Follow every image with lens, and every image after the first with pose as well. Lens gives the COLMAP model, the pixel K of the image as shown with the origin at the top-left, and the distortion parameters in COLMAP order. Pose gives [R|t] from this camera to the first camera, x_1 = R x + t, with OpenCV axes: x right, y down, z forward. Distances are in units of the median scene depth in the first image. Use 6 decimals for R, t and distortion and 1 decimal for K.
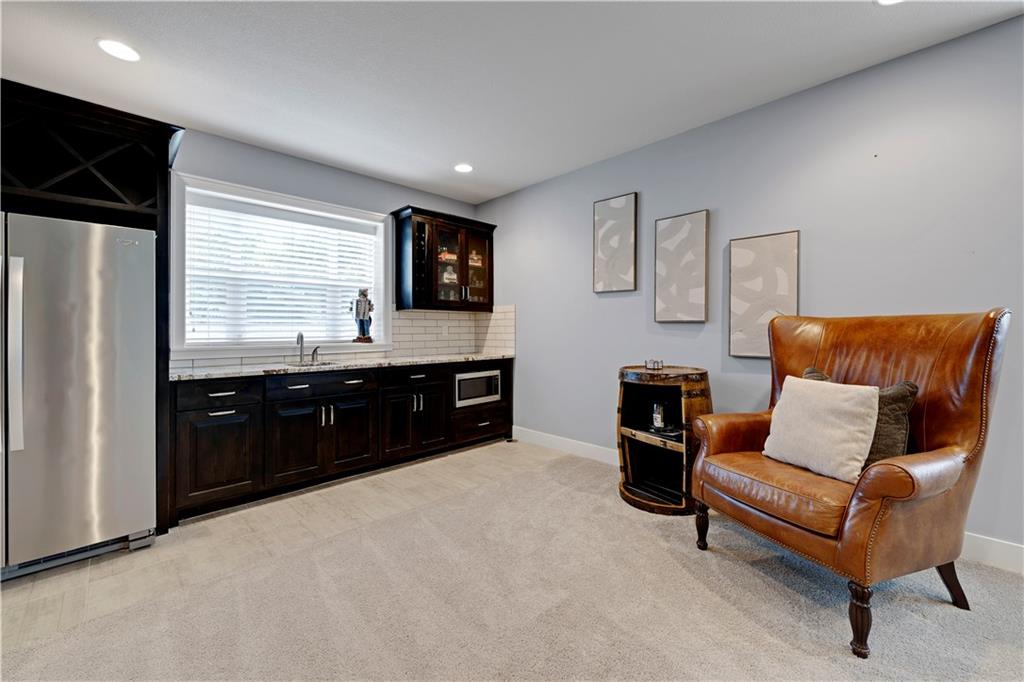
lens RADIAL K [[407.7, 0, 512.4], [0, 407.7, 333.1], [0, 0, 1]] dist [-0.003159, -0.000035]
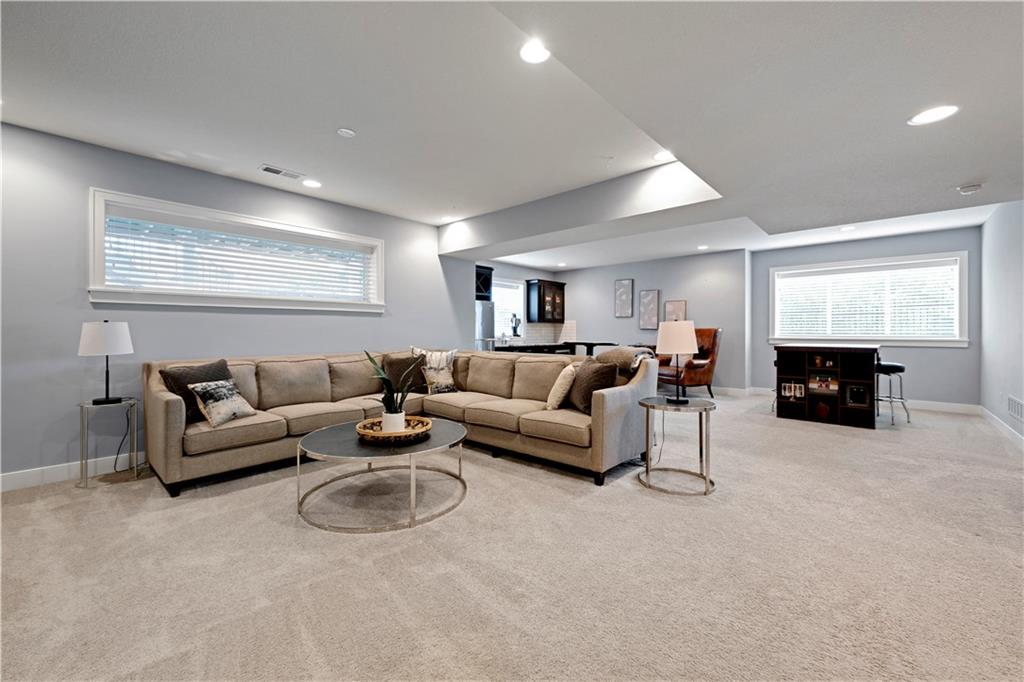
lens RADIAL K [[407.7, 0, 510.4], [0, 407.7, 336.5], [0, 0, 1]] dist [-0.003159, -0.000035]
pose [[0.998764, 0.003826, 0.049563, -0.513931], [-0.004096, 0.999977, 0.005349, 0.009013], [-0.049542, -0.005545, 0.998757, -1.331775]]
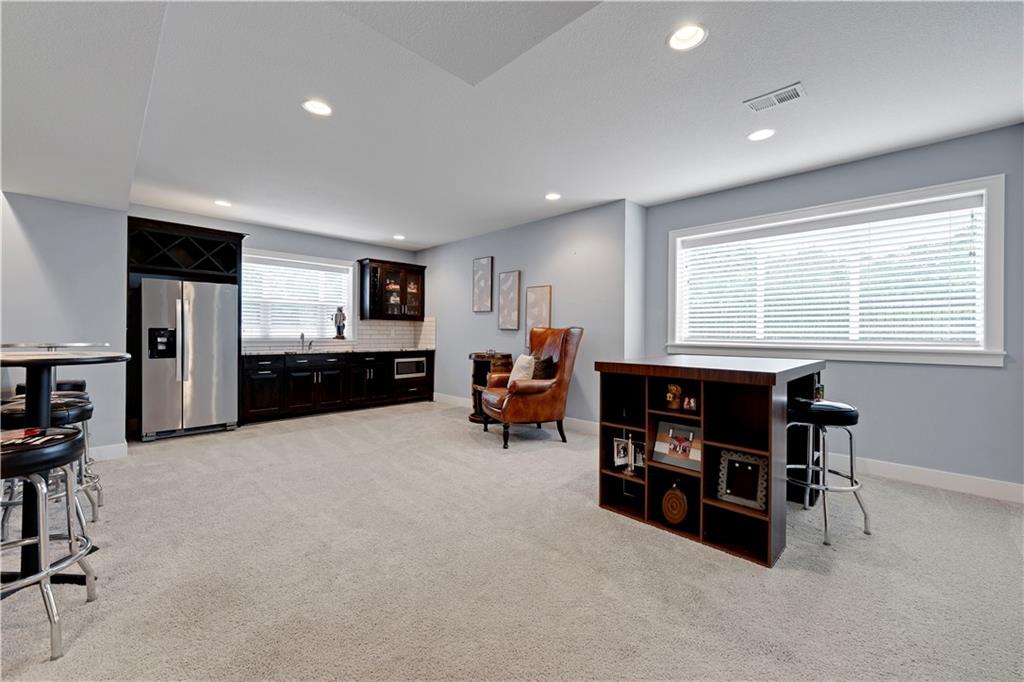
lens RADIAL K [[407.7, 0, 510.2], [0, 407.7, 337.5], [0, 0, 1]] dist [-0.003159, -0.000035]
pose [[0.999859, 0.010526, 0.013107, 0.308270], [-0.010573, 0.999938, 0.003517, 0.002488], [-0.013069, -0.003655, 0.999908, -0.670380]]
